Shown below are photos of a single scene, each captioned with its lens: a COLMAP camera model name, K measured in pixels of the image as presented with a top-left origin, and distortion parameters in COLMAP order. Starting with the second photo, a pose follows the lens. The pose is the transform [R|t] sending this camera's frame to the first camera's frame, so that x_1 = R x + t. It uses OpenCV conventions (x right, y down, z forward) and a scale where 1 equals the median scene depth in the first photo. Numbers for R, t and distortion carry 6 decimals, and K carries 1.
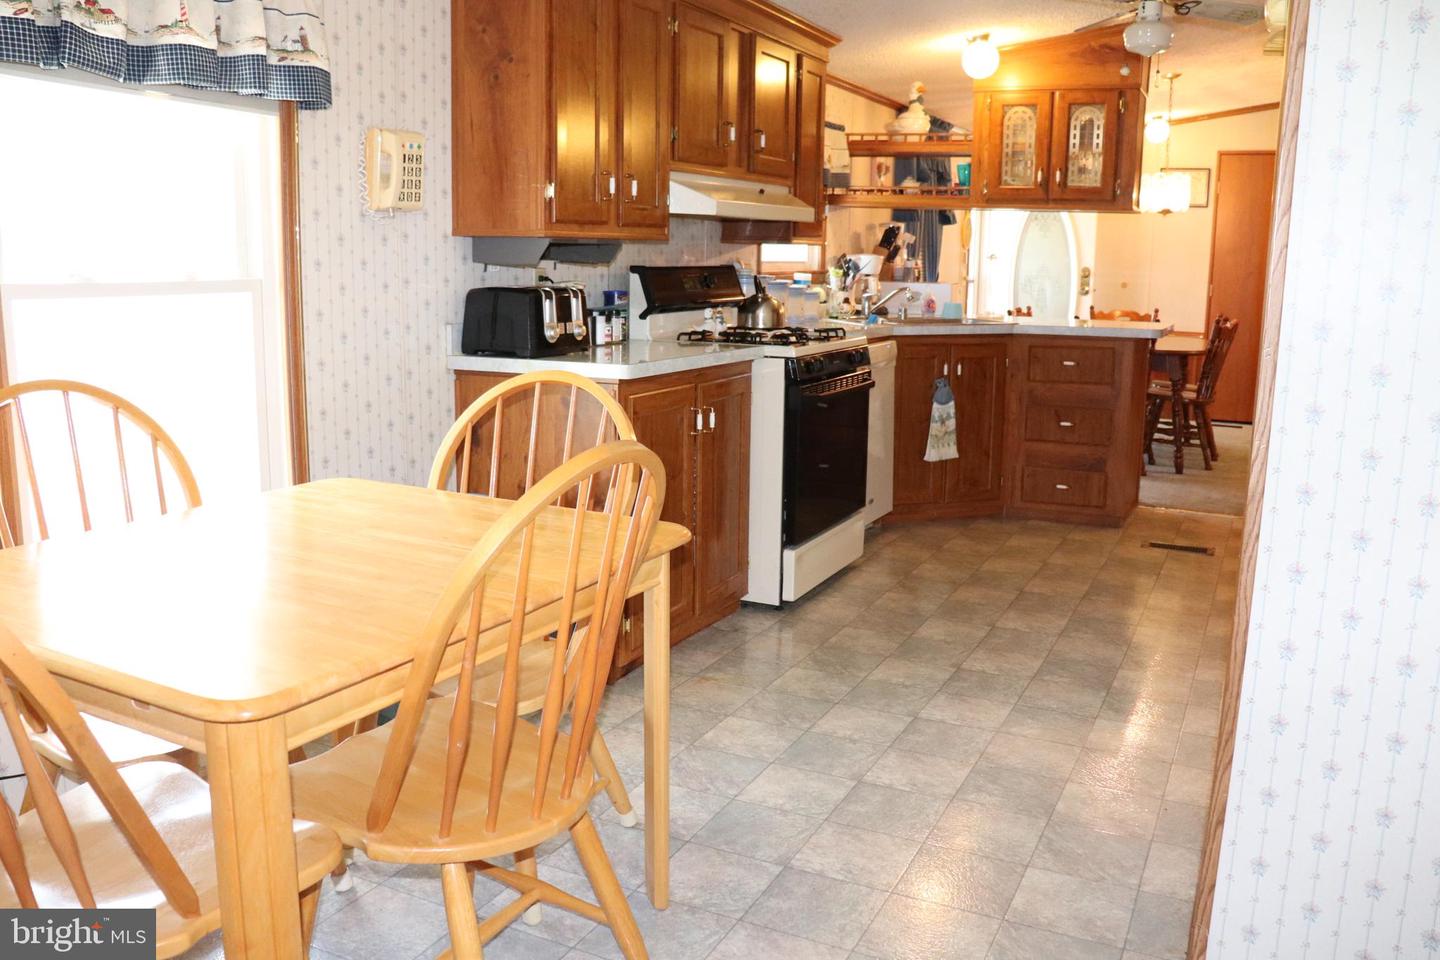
lens RADIAL K [[1202.5, 0, 720.0], [0, 1202.5, 480.0], [0, 0, 1]] dist [-0.174683, 0.170065]
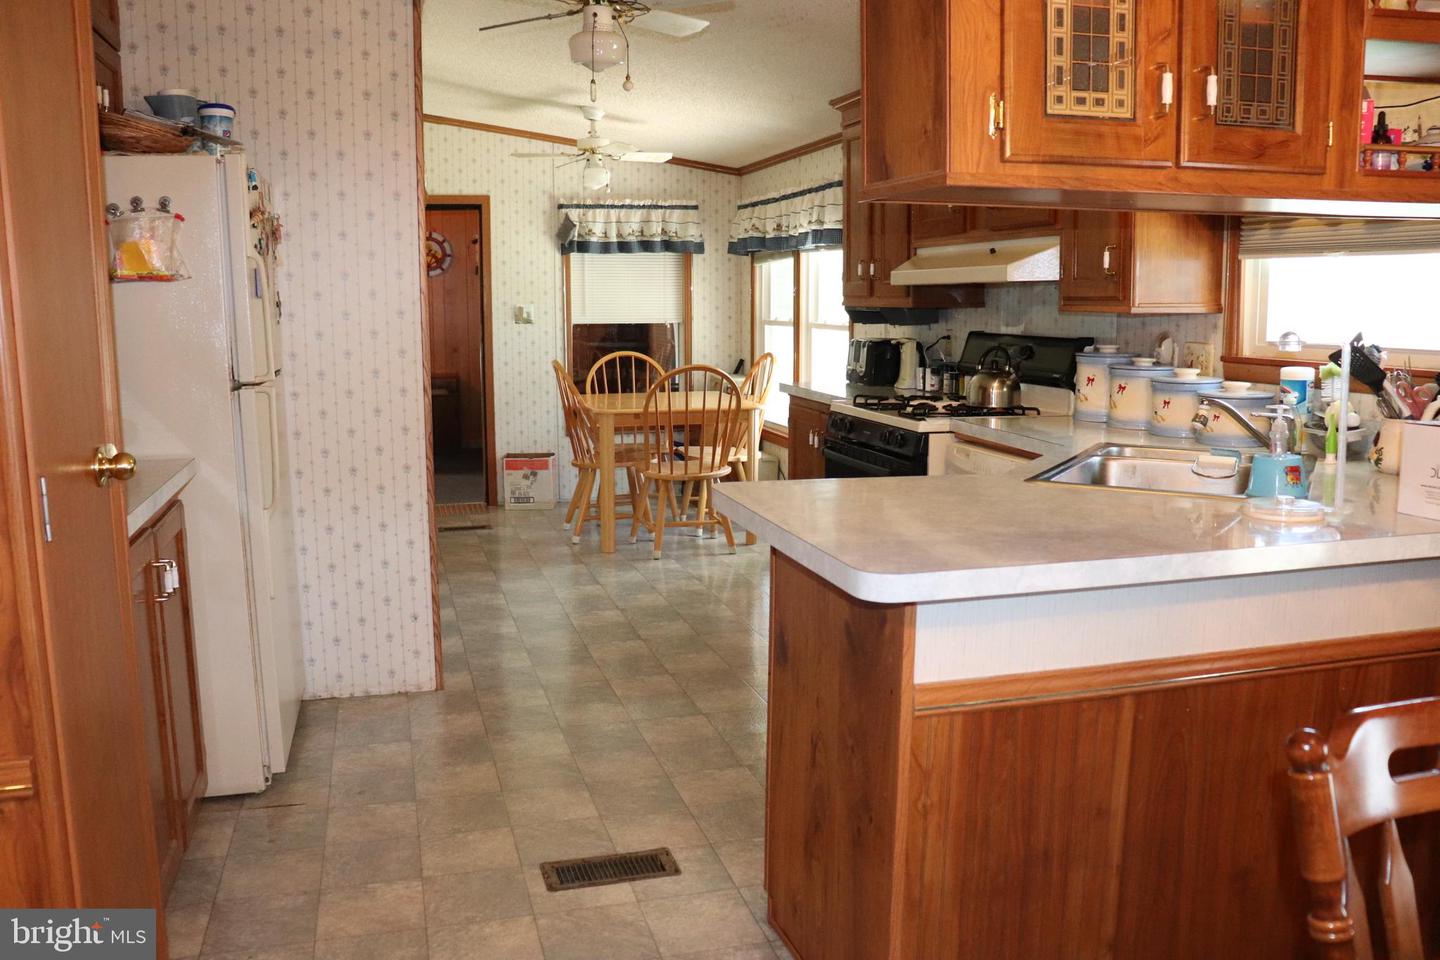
lens RADIAL K [[1202.5, 0, 720.0], [0, 1202.5, 480.0], [0, 0, 1]] dist [-0.174683, 0.170065]
pose [[-0.750248, 0.090165, -0.654980, 0.636334], [-0.125716, 0.953129, 0.275210, -0.243694], [0.649094, 0.288817, -0.703748, 1.260385]]
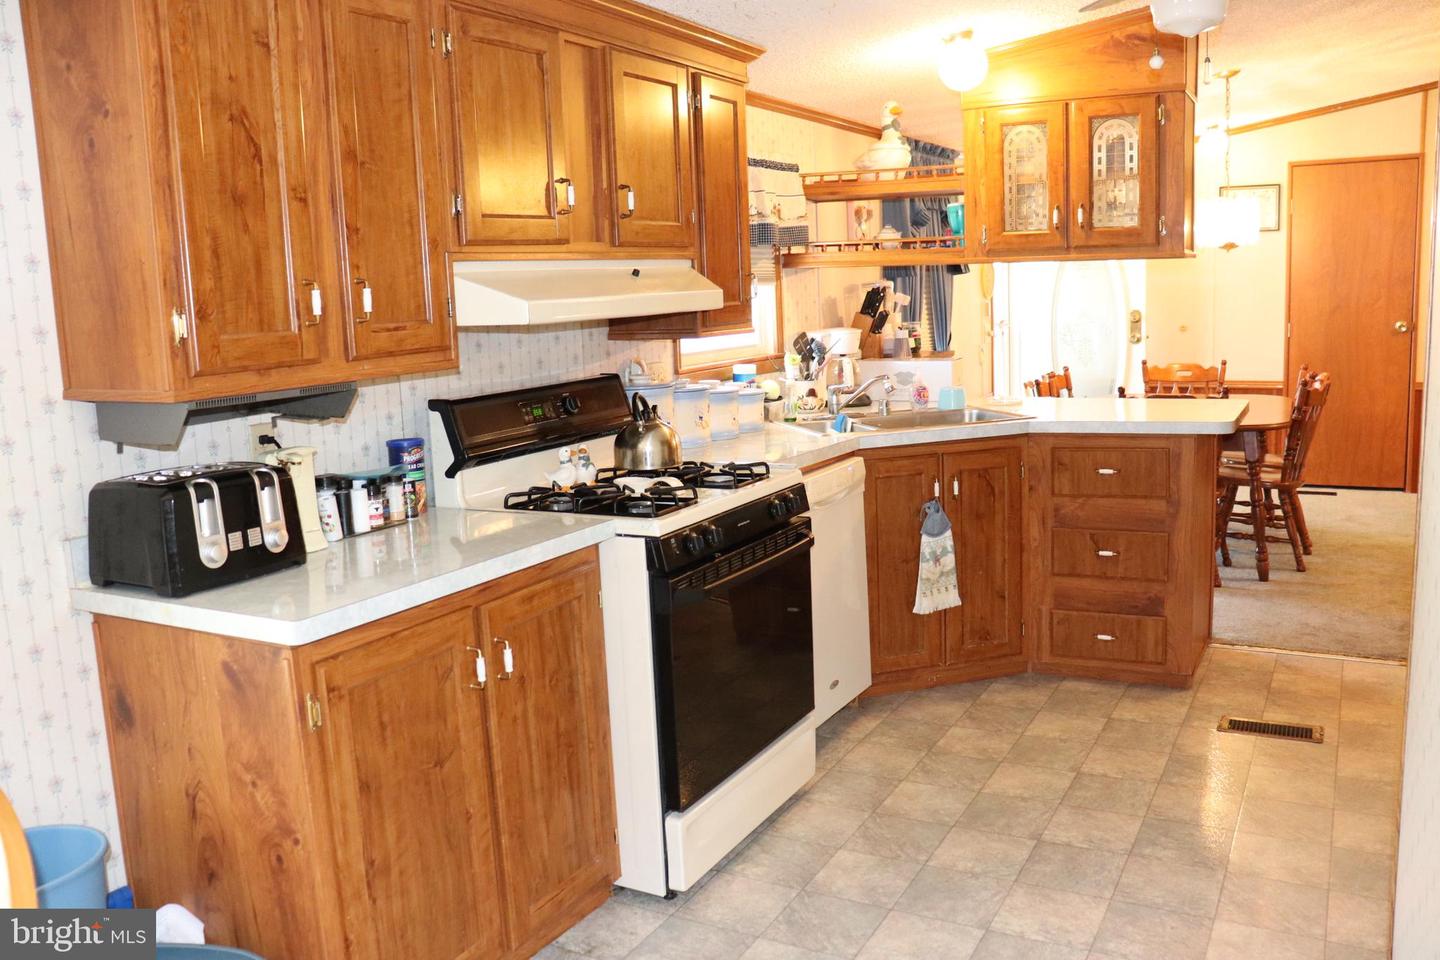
lens RADIAL K [[1202.5, 0, 720.0], [0, 1202.5, 480.0], [0, 0, 1]] dist [-0.174683, 0.170065]
pose [[0.997294, -0.046632, -0.056840, 0.096887], [0.044974, 0.998535, -0.030100, -0.080896], [0.058160, 0.027462, 0.997929, 0.255059]]
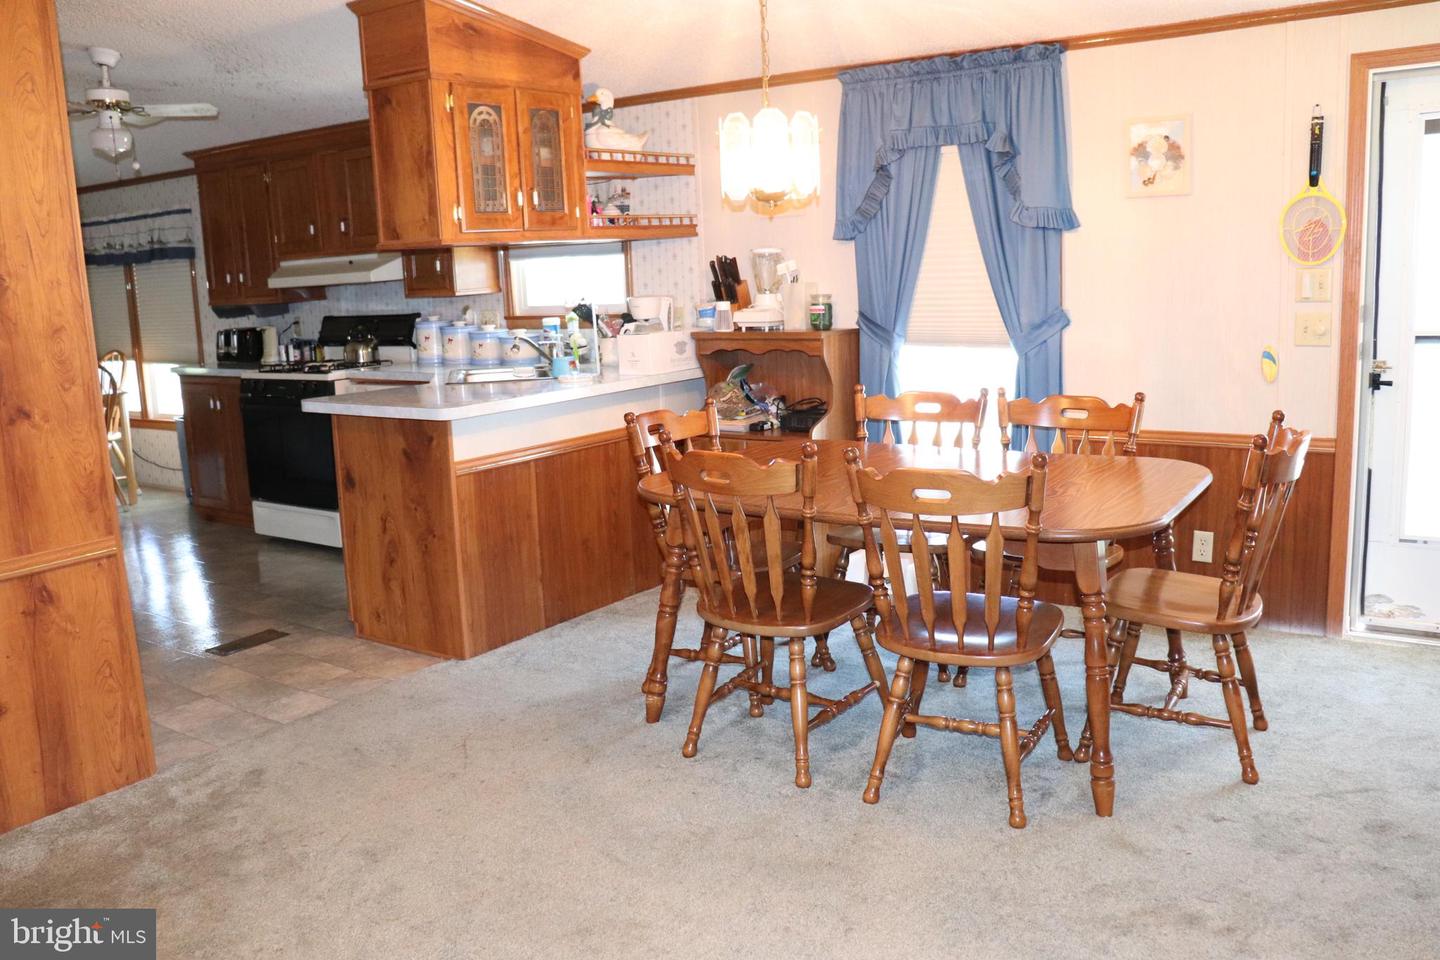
lens RADIAL K [[1202.5, 0, 720.0], [0, 1202.5, 480.0], [0, 0, 1]] dist [-0.174683, 0.170065]
pose [[-0.162022, 0.170315, -0.971978, 1.090503], [-0.140371, 0.970998, 0.193542, -0.264014], [0.976752, 0.167795, -0.133416, 1.345977]]
